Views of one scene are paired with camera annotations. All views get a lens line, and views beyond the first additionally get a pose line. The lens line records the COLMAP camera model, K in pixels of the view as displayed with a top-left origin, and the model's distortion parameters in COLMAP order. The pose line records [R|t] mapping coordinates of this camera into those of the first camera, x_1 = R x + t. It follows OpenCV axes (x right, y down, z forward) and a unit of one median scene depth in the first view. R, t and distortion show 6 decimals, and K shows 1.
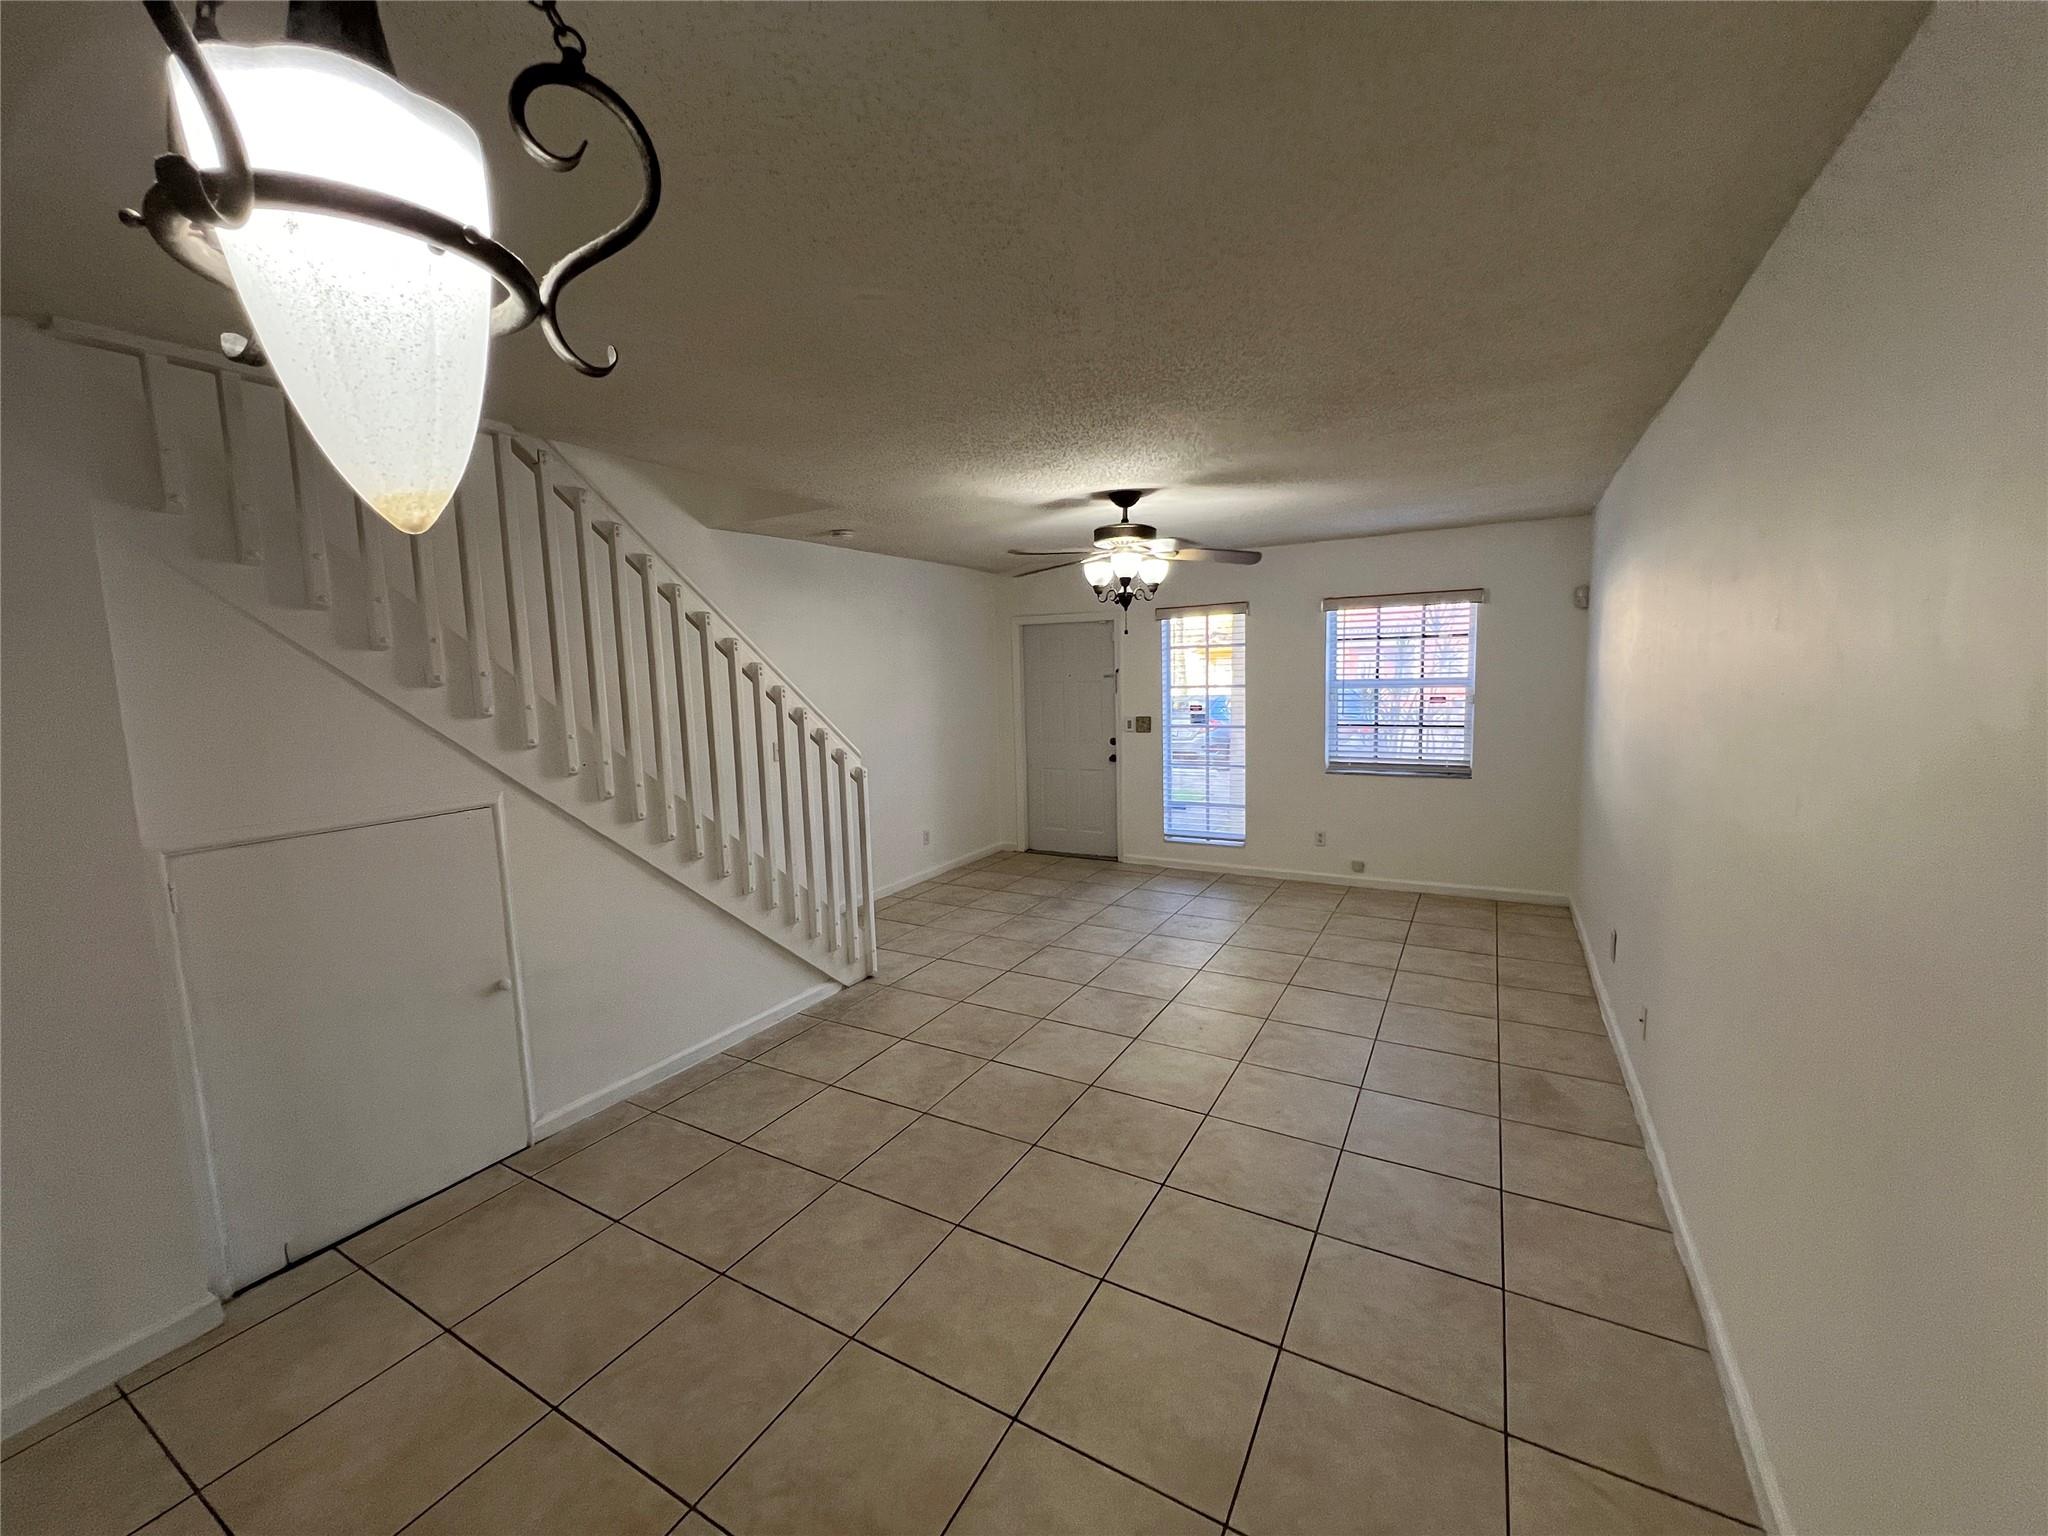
lens RADIAL K [[817.2, 0, 1022.2], [0, 817.2, 765.3], [0, 0, 1]] dist [-0.001807, 0.000460]
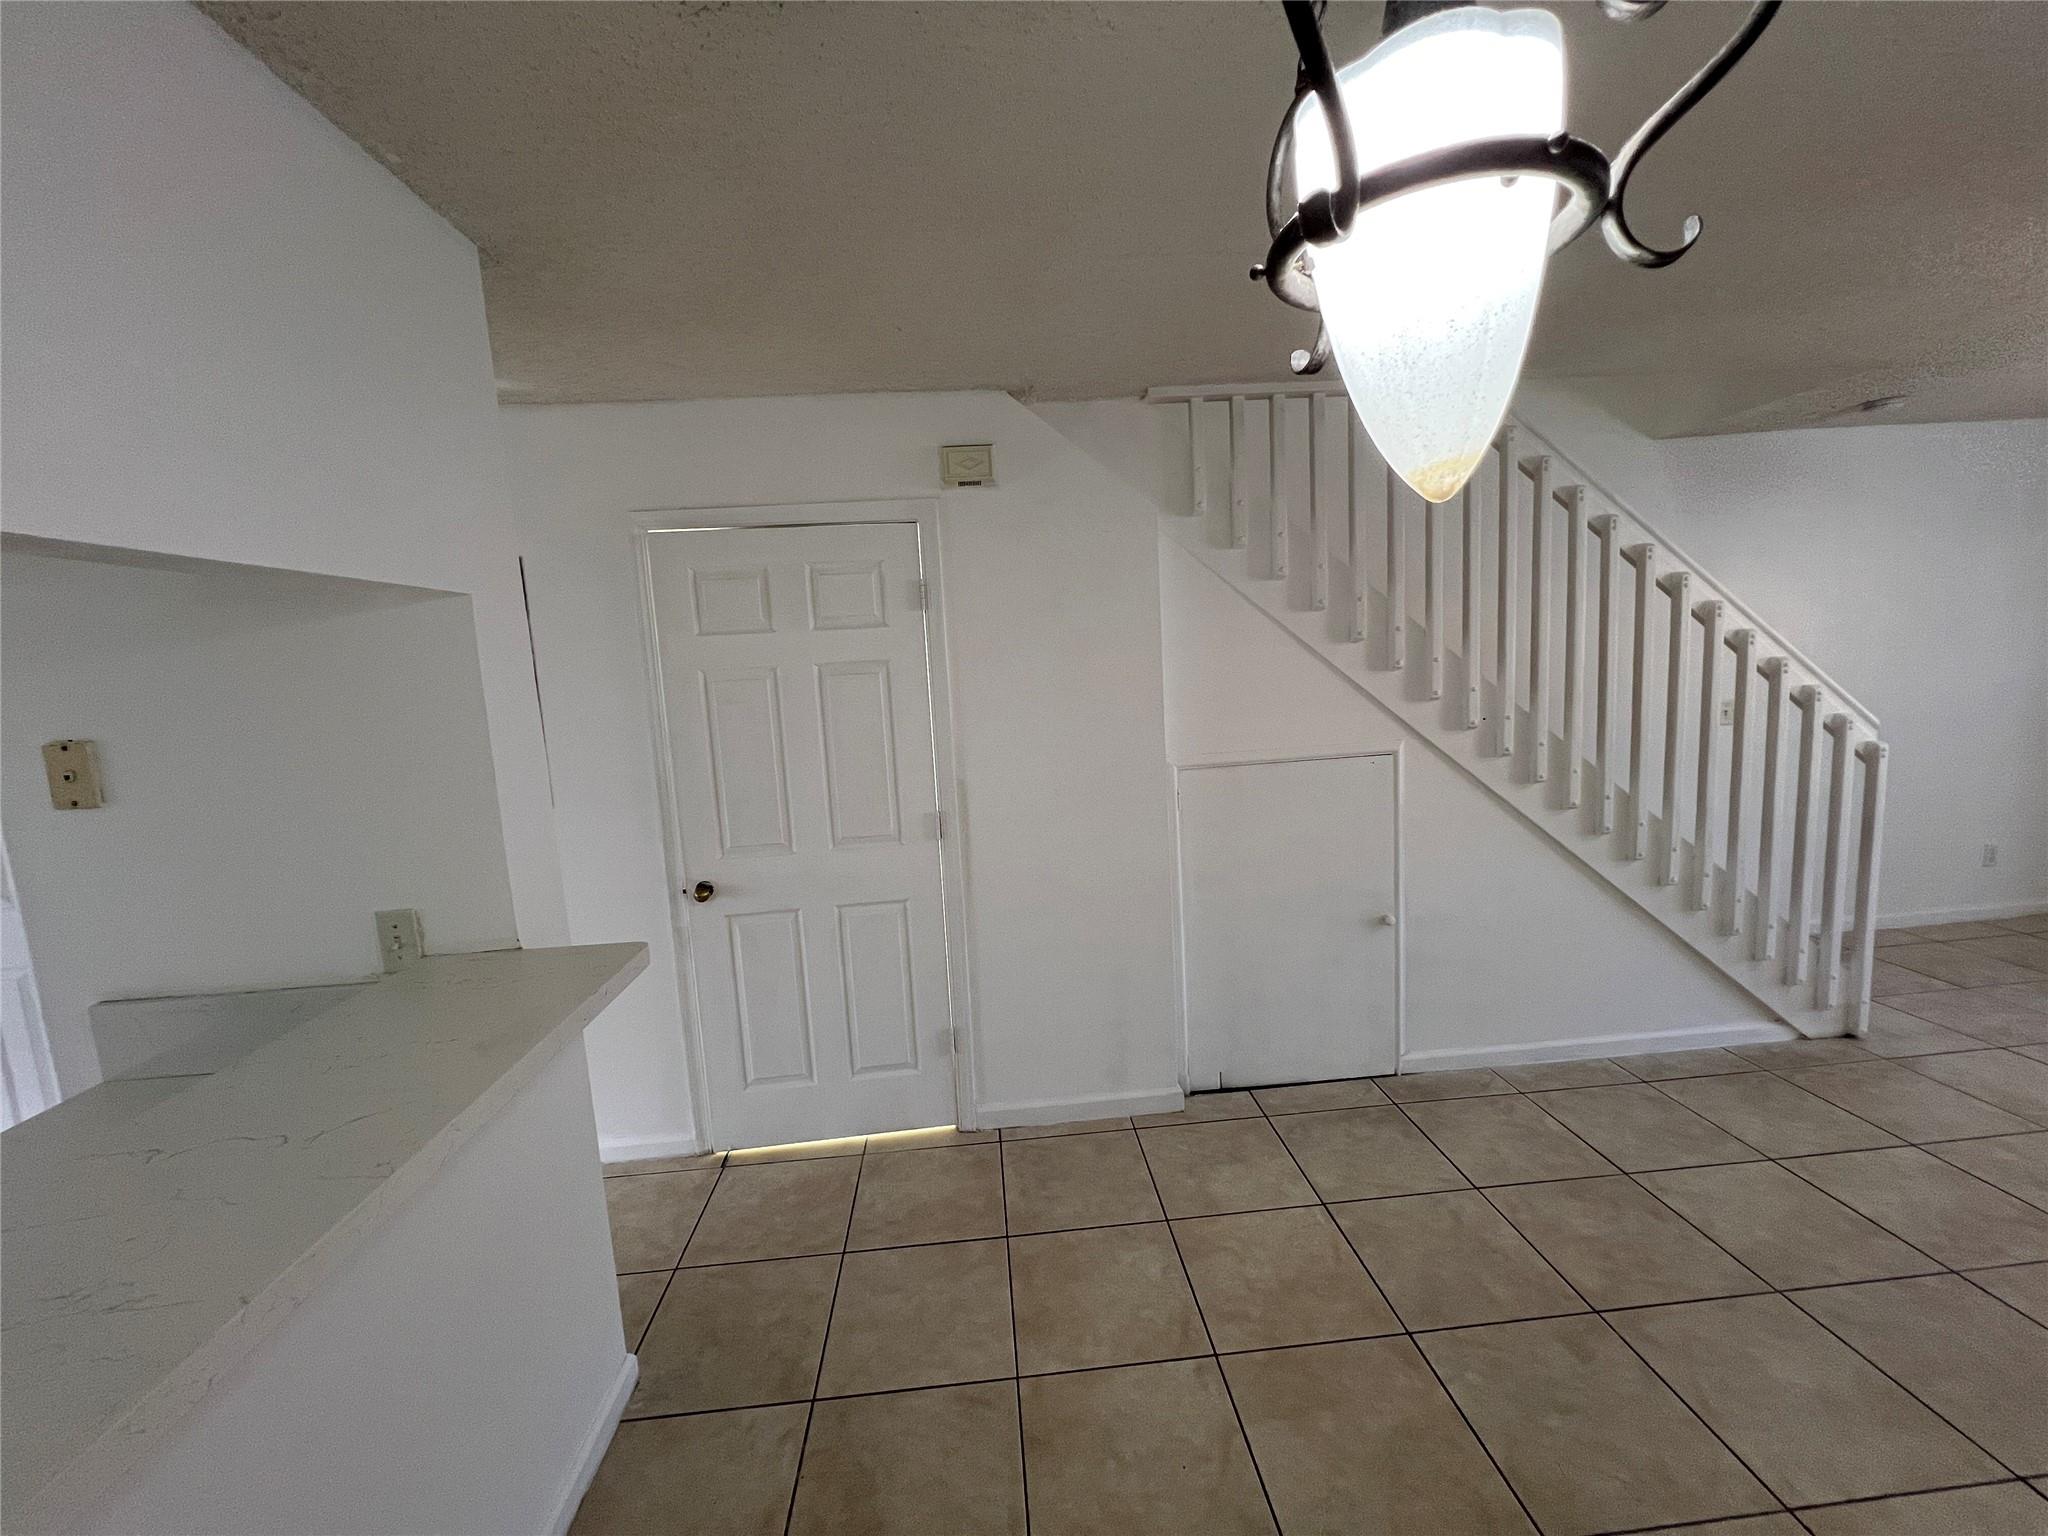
lens RADIAL K [[817.2, 0, 1023.9], [0, 817.2, 761.7], [0, 0, 1]] dist [-0.001807, 0.000460]
pose [[0.555791, 0.100425, -0.825234, -0.033395], [-0.051184, 0.994927, 0.086603, -0.005681], [0.829745, -0.005894, 0.558112, 0.005163]]
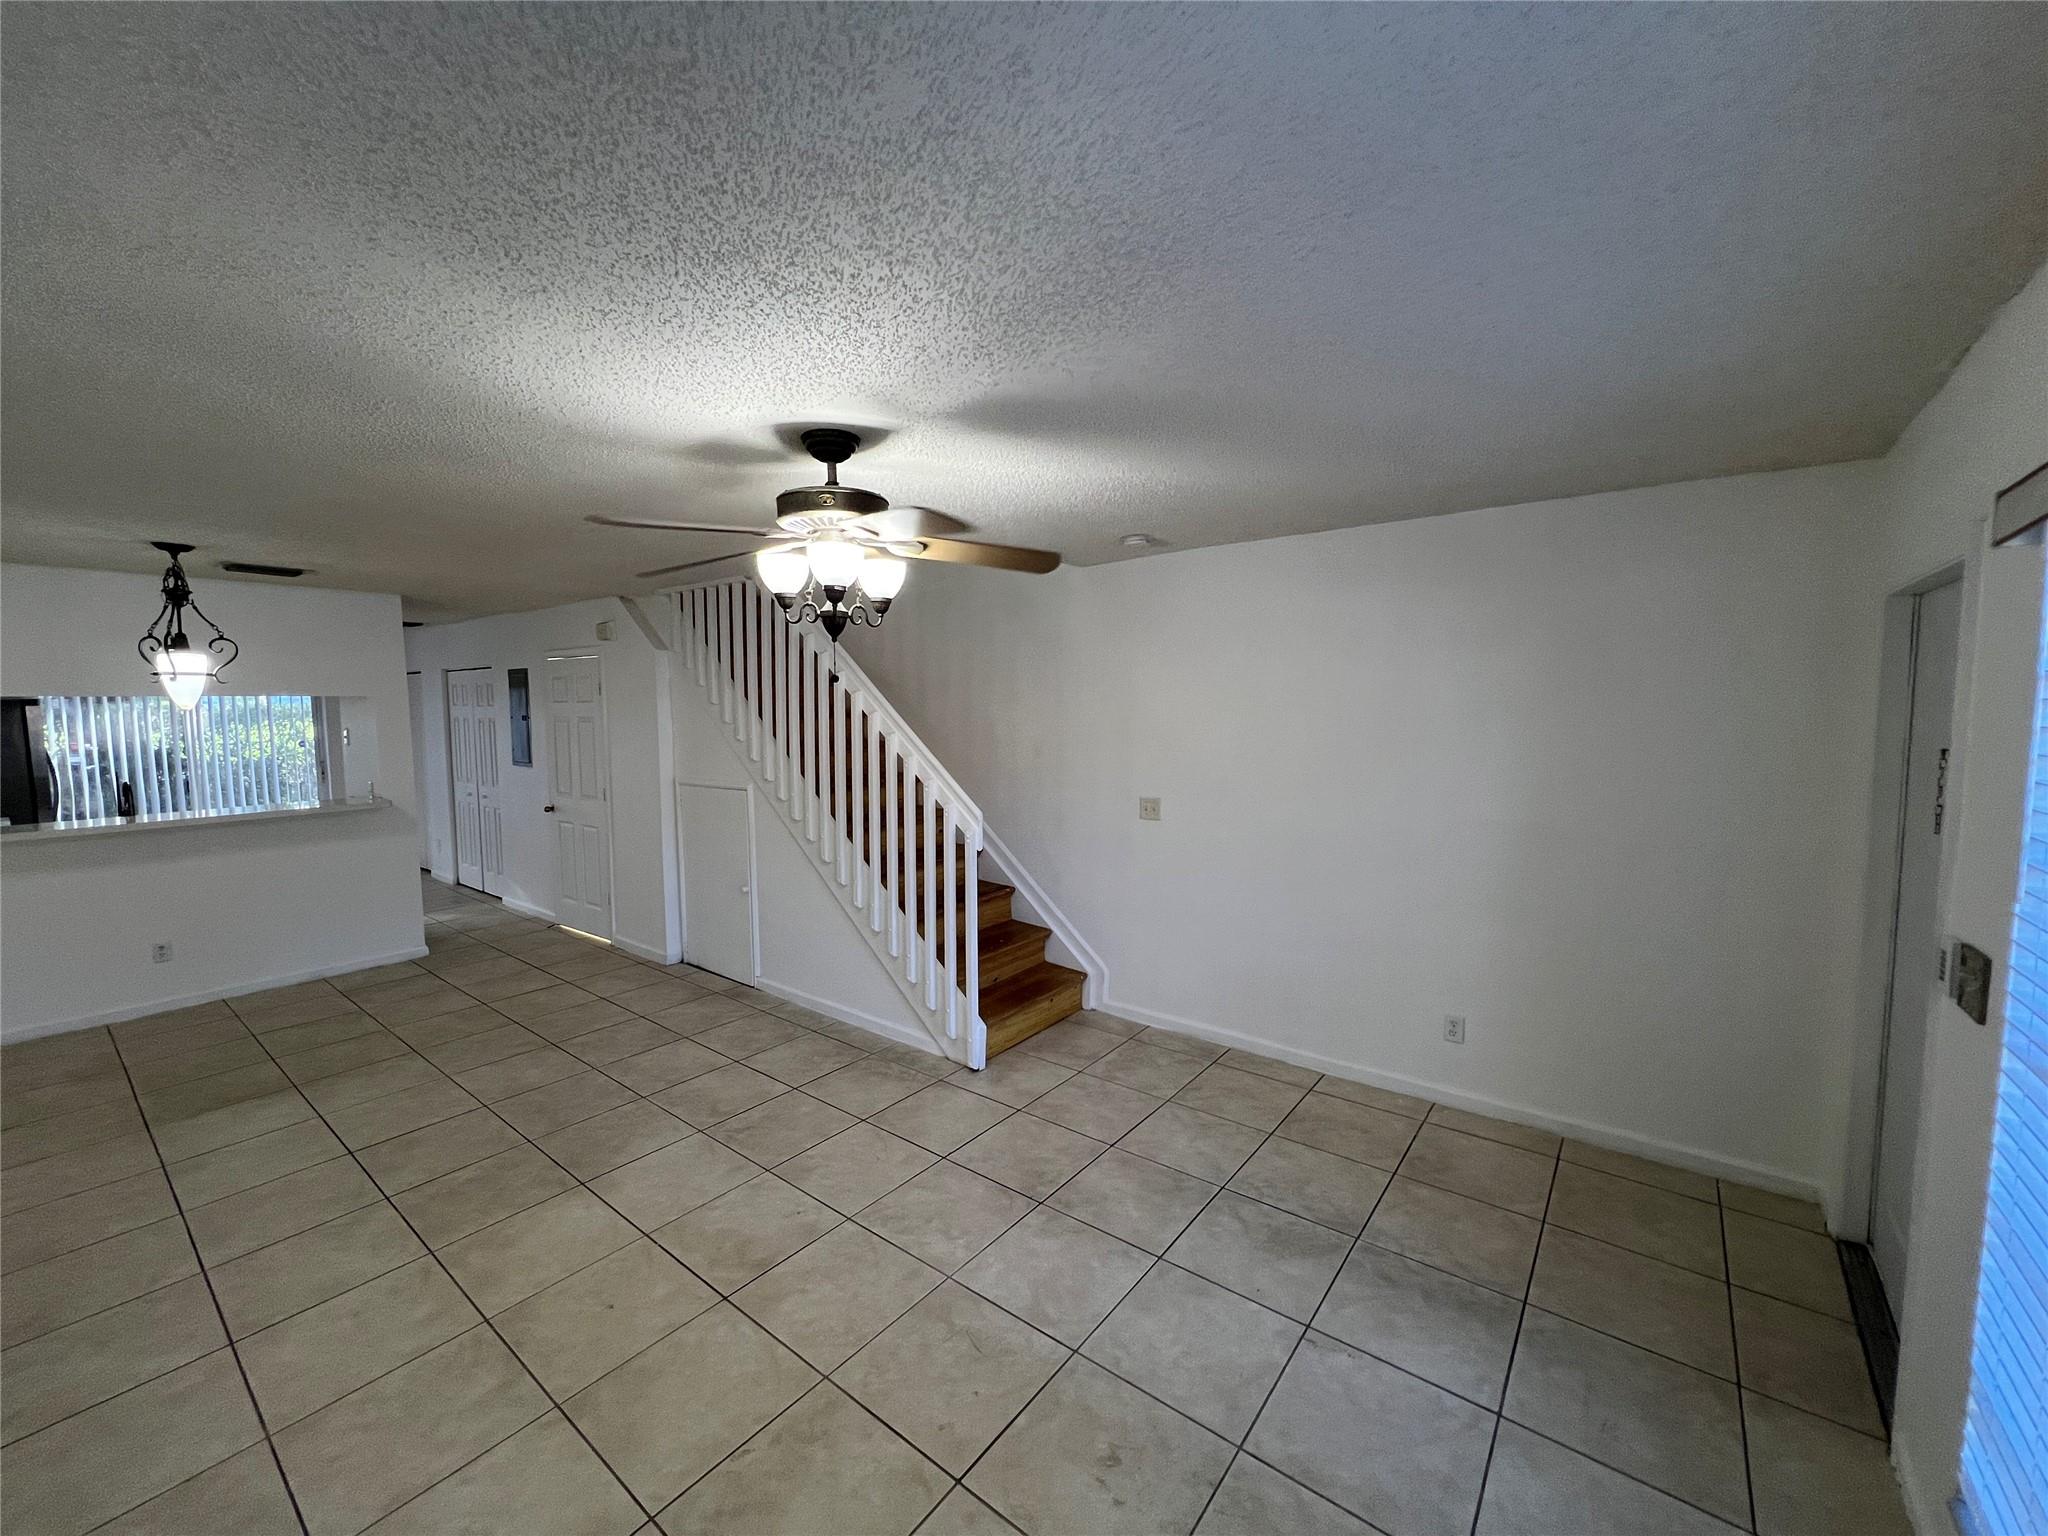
lens RADIAL K [[817.2, 0, 1021.6], [0, 817.2, 764.9], [0, 0, 1]] dist [-0.001807, 0.000460]
pose [[-0.148165, 0.102933, -0.983591, 0.901768], [-0.099453, 0.987976, 0.118373, -0.244459], [0.983949, 0.115360, -0.136146, 1.614063]]
